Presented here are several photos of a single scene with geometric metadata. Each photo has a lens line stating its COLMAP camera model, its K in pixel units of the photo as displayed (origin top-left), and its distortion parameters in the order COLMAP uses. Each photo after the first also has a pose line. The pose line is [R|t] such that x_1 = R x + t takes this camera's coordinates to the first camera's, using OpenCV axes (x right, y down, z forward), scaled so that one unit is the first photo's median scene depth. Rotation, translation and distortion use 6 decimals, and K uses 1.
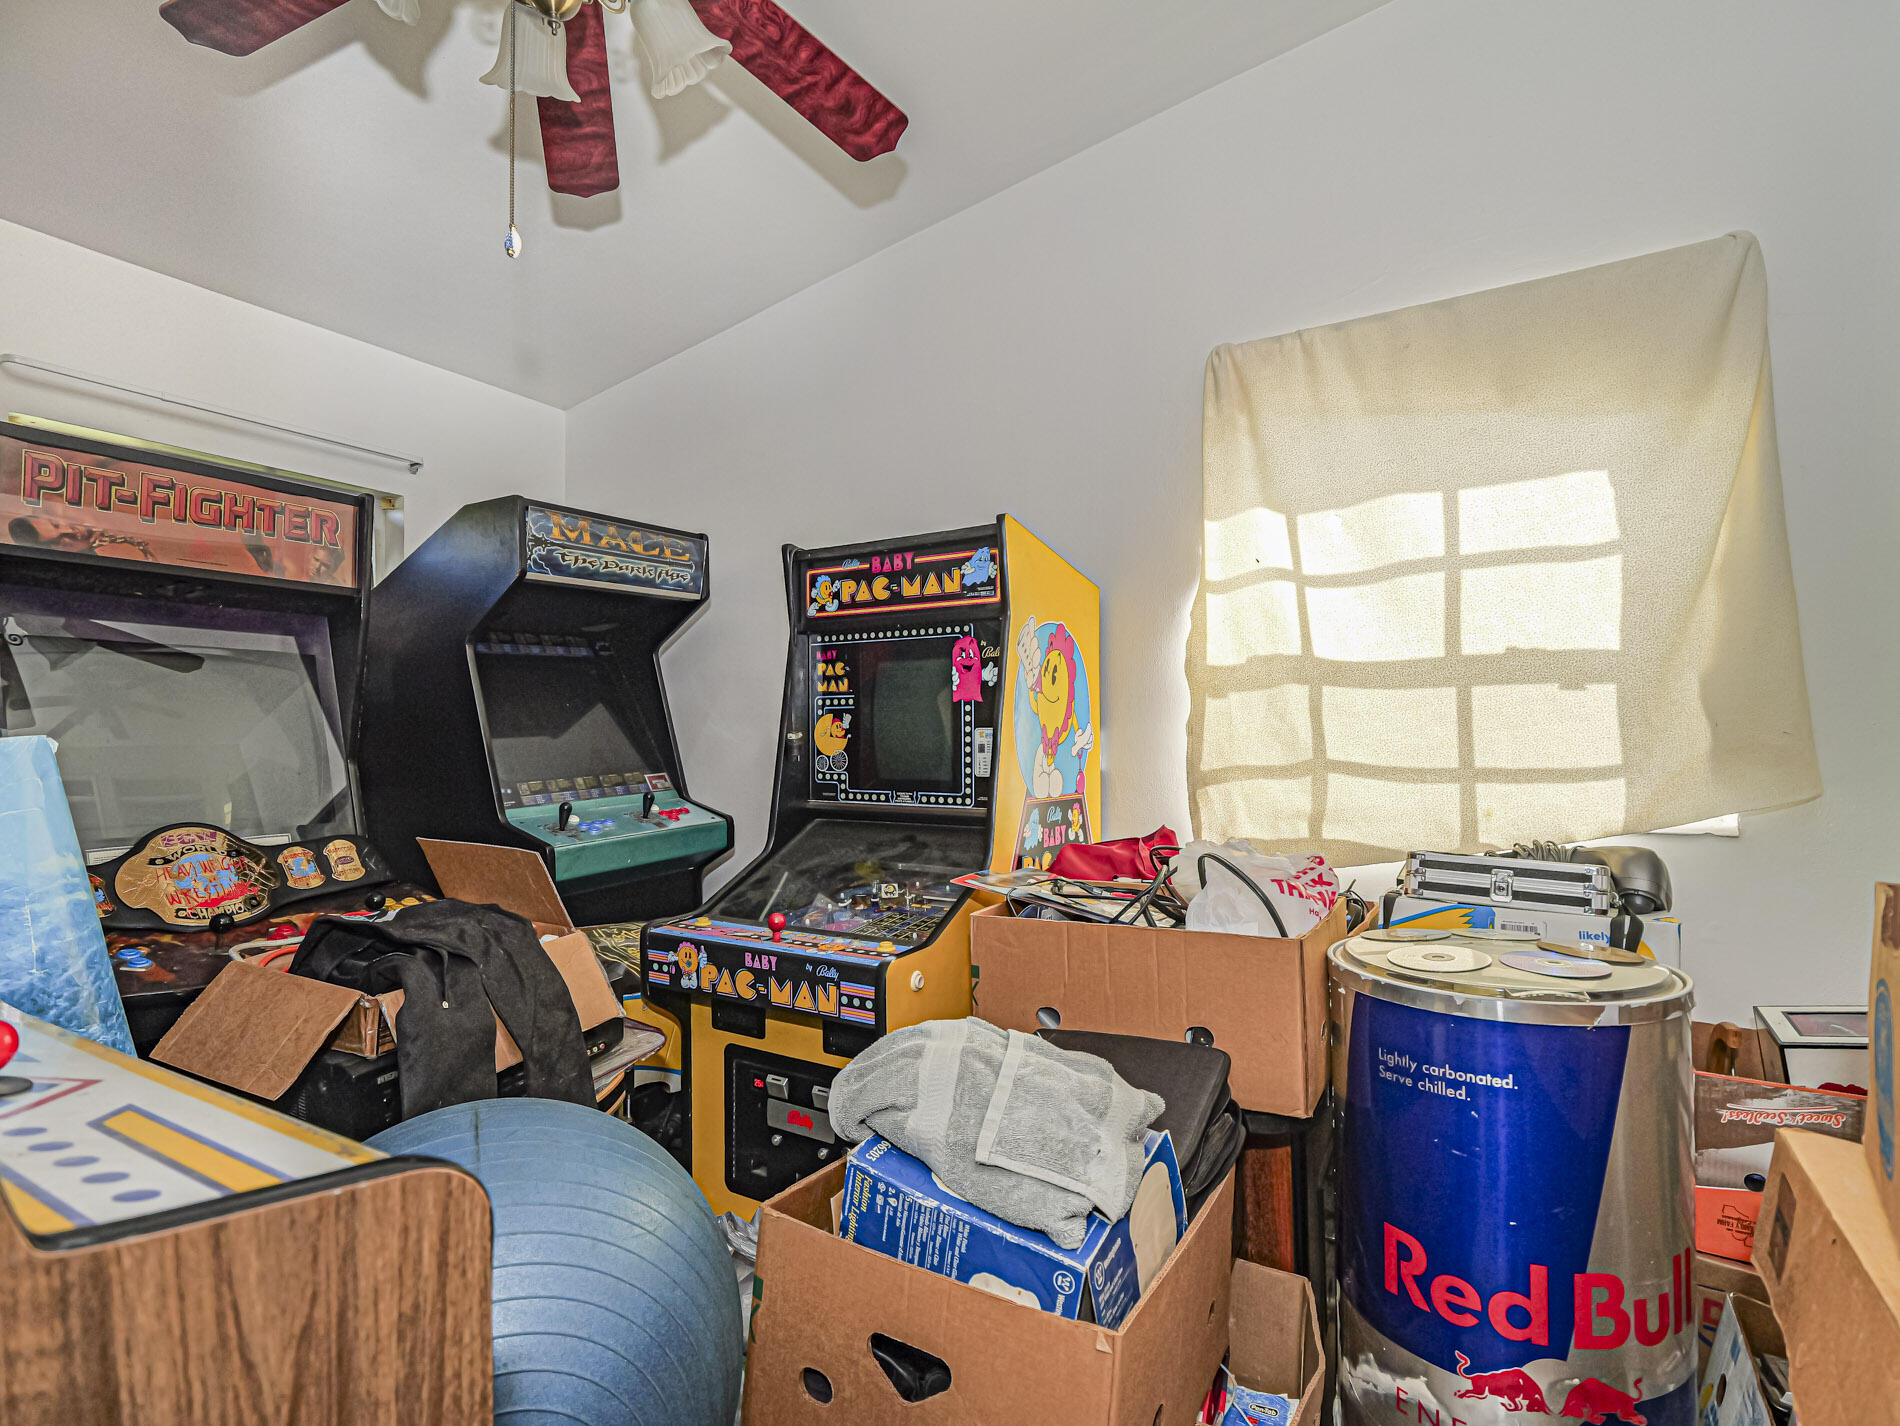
lens RADIAL K [[926.1, 0, 949.8], [0, 926.1, 733.3], [0, 0, 1]] dist [-0.012550, -0.004714]
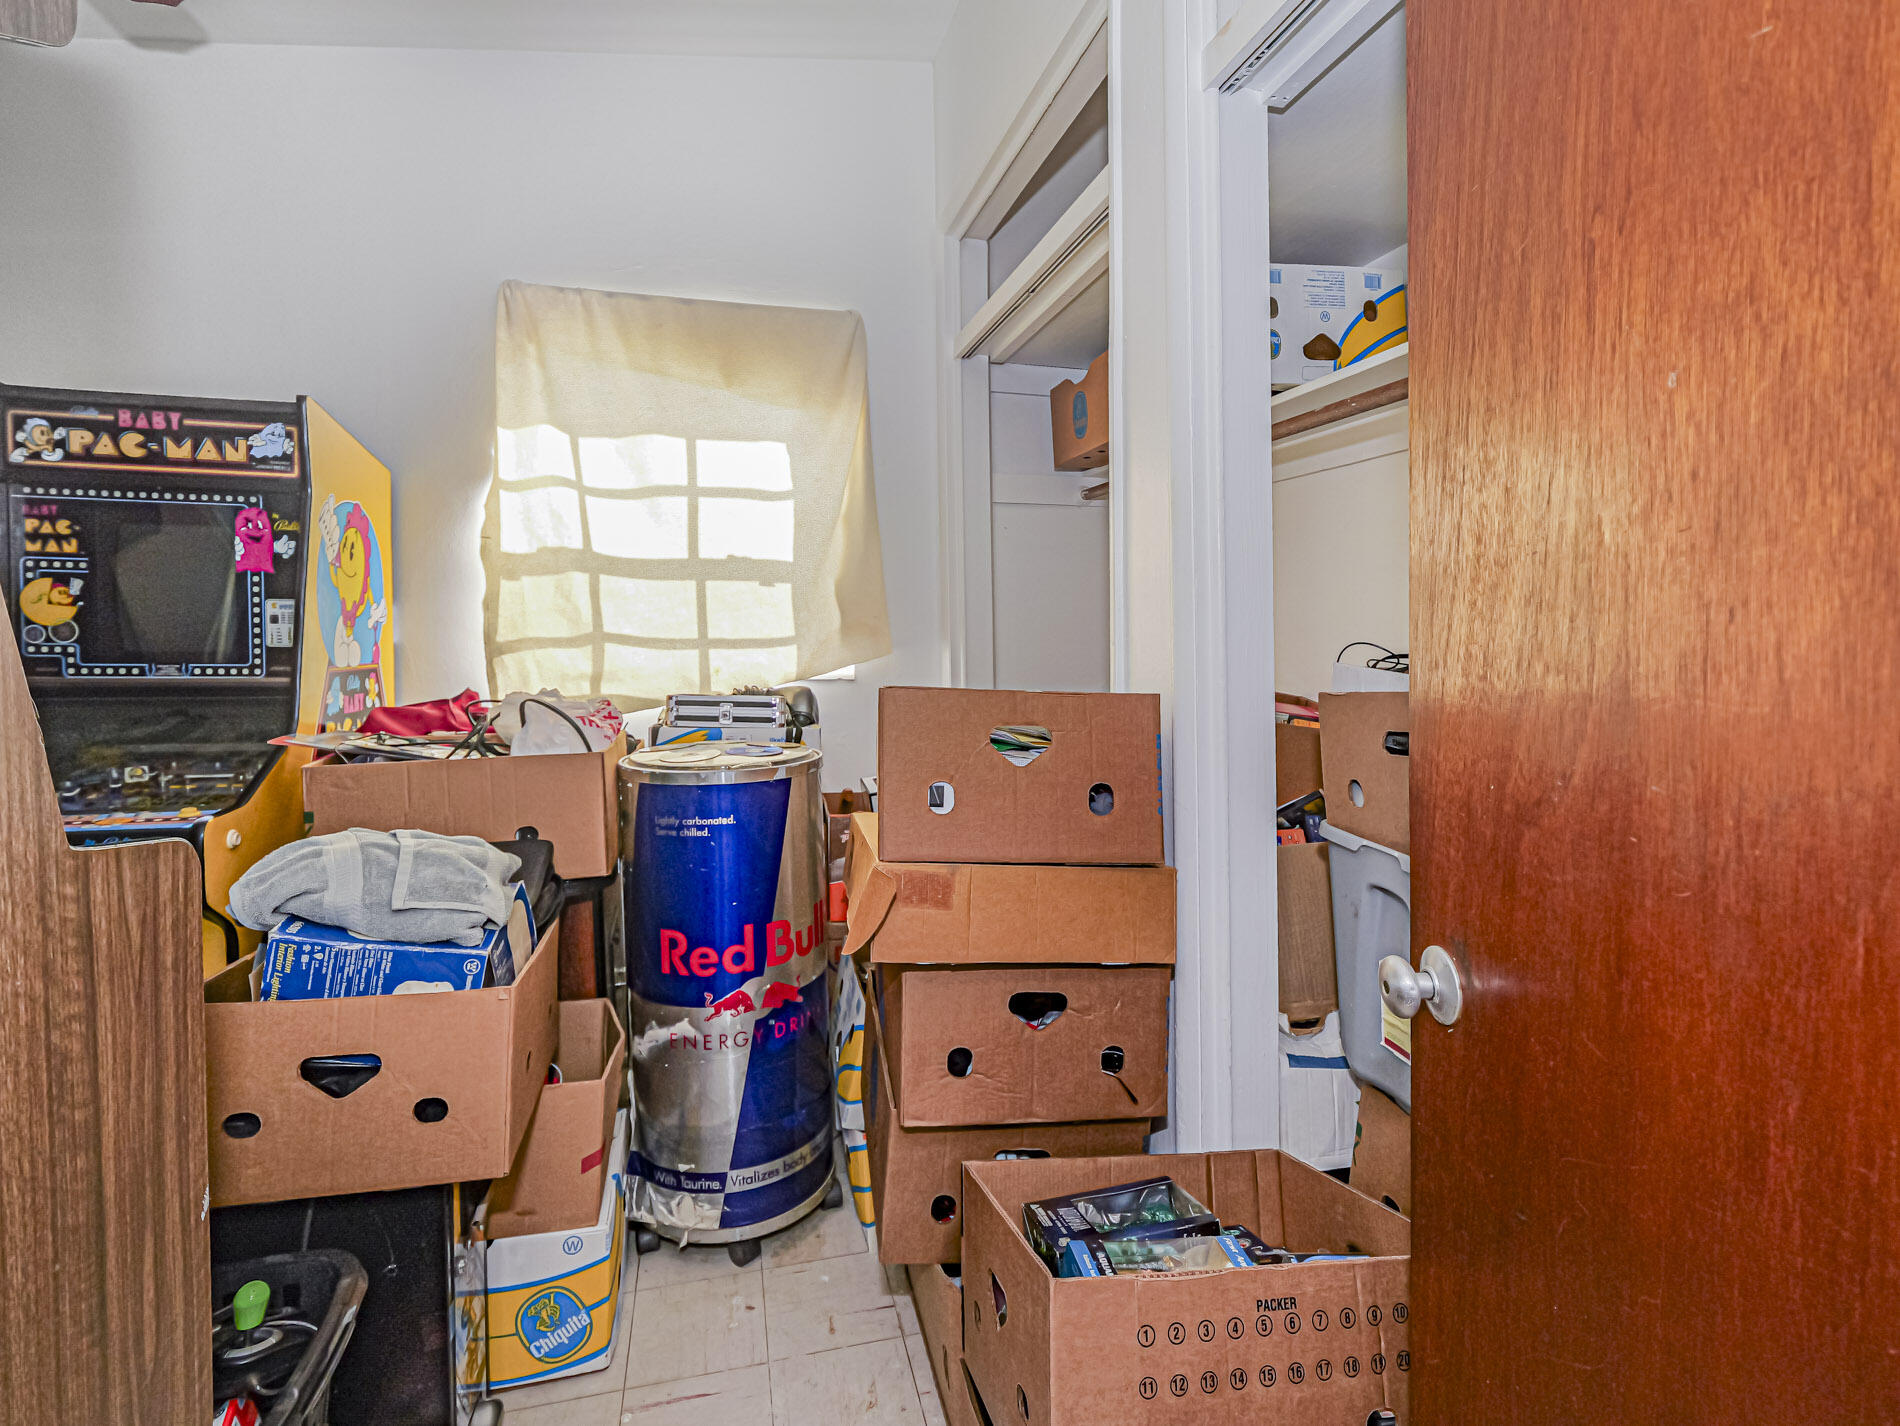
lens RADIAL K [[890.3, 0, 950.0], [0, 890.3, 713.0], [0, 0, 1]] dist [0.000633, -0.000013]
pose [[0.707085, -0.058106, 0.704737, -0.148105], [-0.017484, 0.994877, 0.099570, 0.008990], [-0.706913, -0.082727, 0.702446, -0.249275]]
